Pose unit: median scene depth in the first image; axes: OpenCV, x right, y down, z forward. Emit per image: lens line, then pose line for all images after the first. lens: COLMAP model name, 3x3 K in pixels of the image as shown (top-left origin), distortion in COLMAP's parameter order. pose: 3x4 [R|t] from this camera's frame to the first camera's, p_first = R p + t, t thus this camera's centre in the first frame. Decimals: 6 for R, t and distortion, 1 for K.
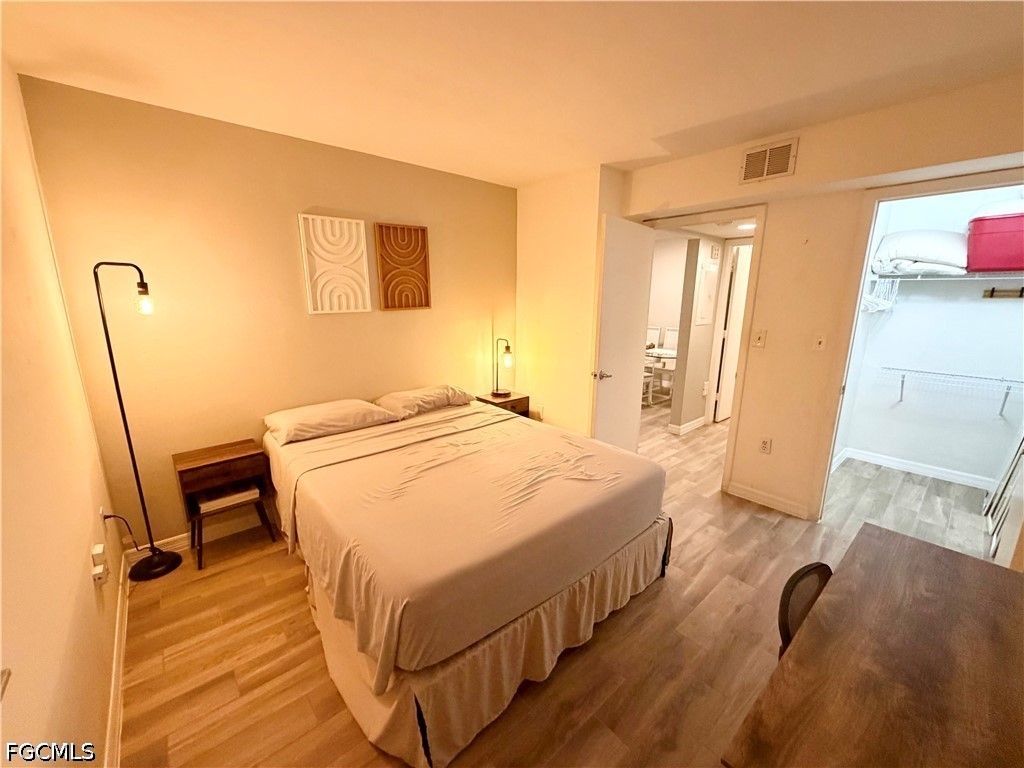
lens RADIAL K [[408.7, 0, 509.6], [0, 408.7, 383.2], [0, 0, 1]] dist [-0.001734, 0.000853]
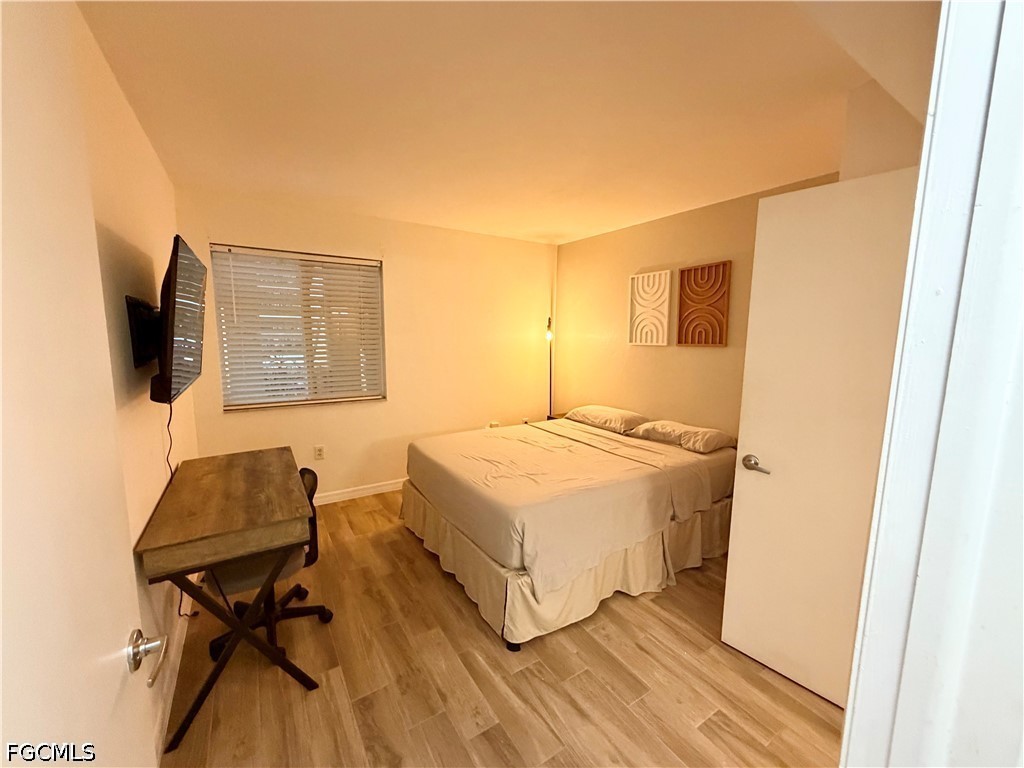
lens RADIAL K [[408.7, 0, 509.8], [0, 408.7, 384.3], [0, 0, 1]] dist [-0.001734, 0.000853]
pose [[-0.141854, 0.121142, -0.982447, 0.960796], [-0.223004, 0.963059, 0.150951, -0.160907], [0.964441, 0.240503, -0.109598, 0.802926]]
